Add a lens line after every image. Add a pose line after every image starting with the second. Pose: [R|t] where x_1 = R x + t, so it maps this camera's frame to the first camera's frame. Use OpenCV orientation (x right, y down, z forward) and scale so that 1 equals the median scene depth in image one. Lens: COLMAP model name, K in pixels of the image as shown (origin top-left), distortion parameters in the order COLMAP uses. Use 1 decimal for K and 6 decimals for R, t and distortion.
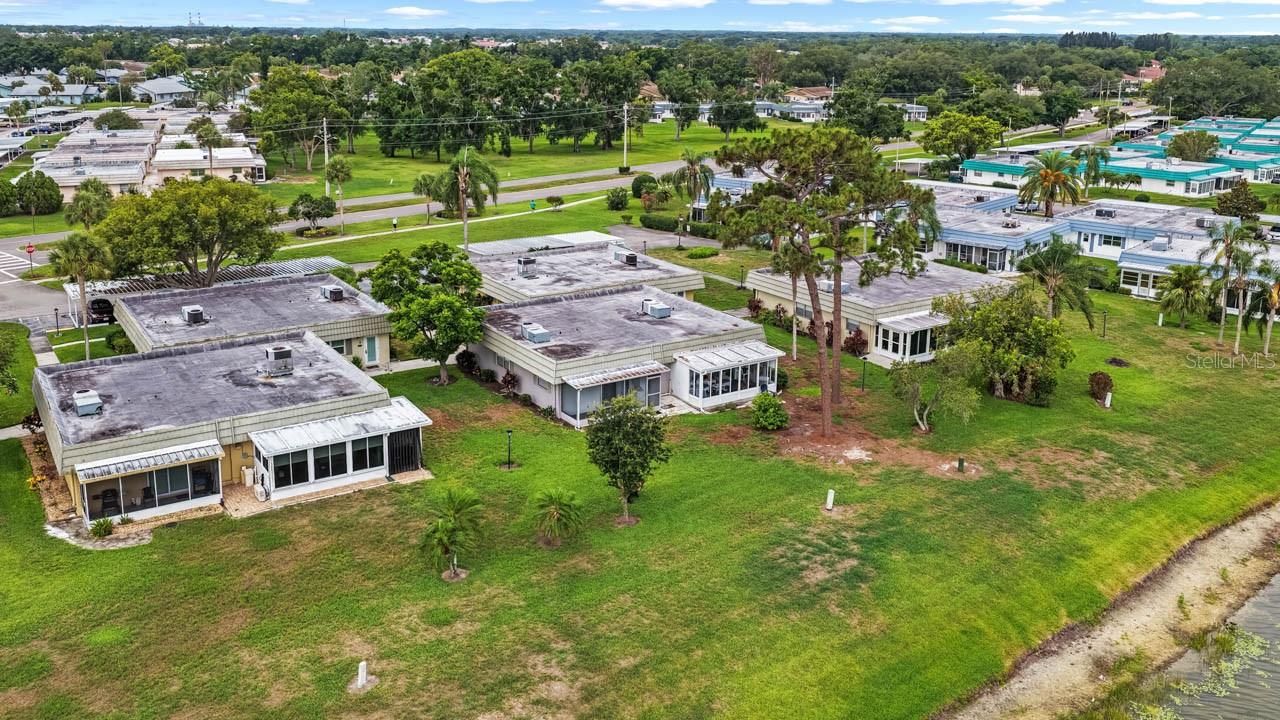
lens RADIAL K [[1083.6, 0, 633.0], [0, 1083.6, 290.5], [0, 0, 1]] dist [-0.000721, 0.007814]
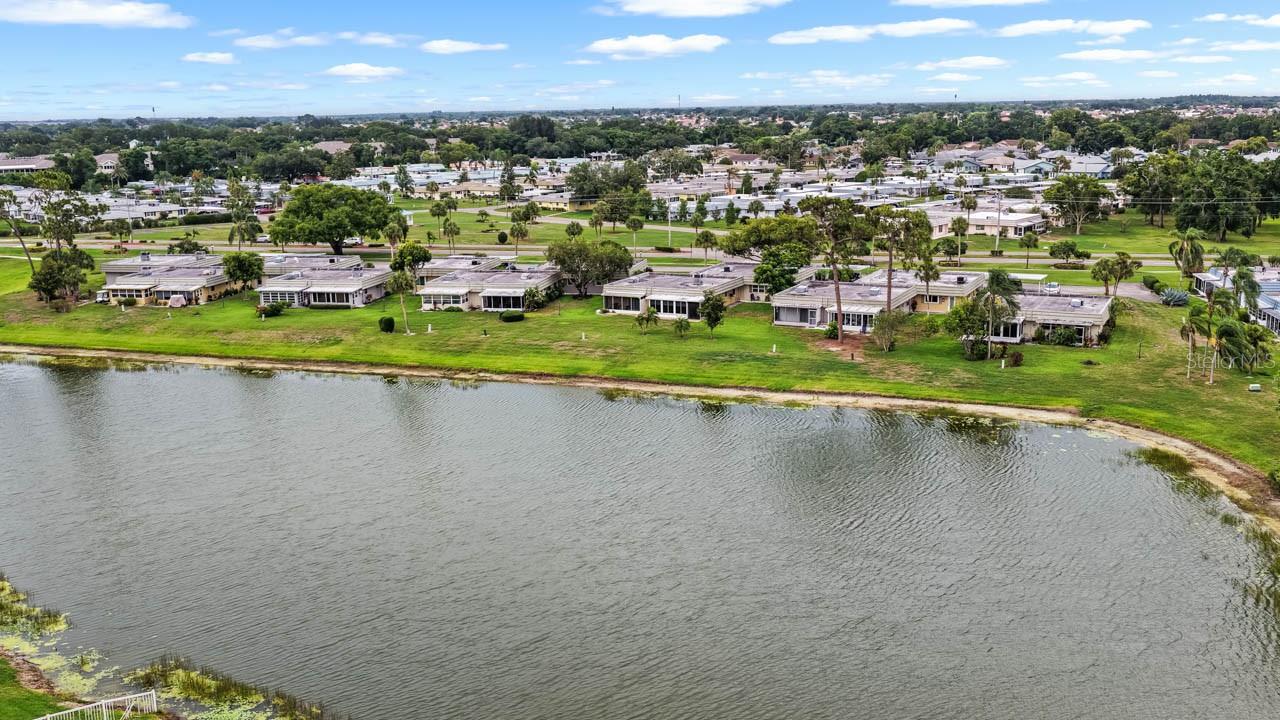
lens RADIAL K [[1175.8, 0, 640.0], [0, 1175.8, 360.0], [0, 0, 1]] dist [0.002357, 0.001111]
pose [[0.508781, 0.163877, -0.845155, 1.514337], [-0.179122, 0.980381, 0.082267, 0.037380], [0.842055, 0.109530, 0.528153, -0.428114]]
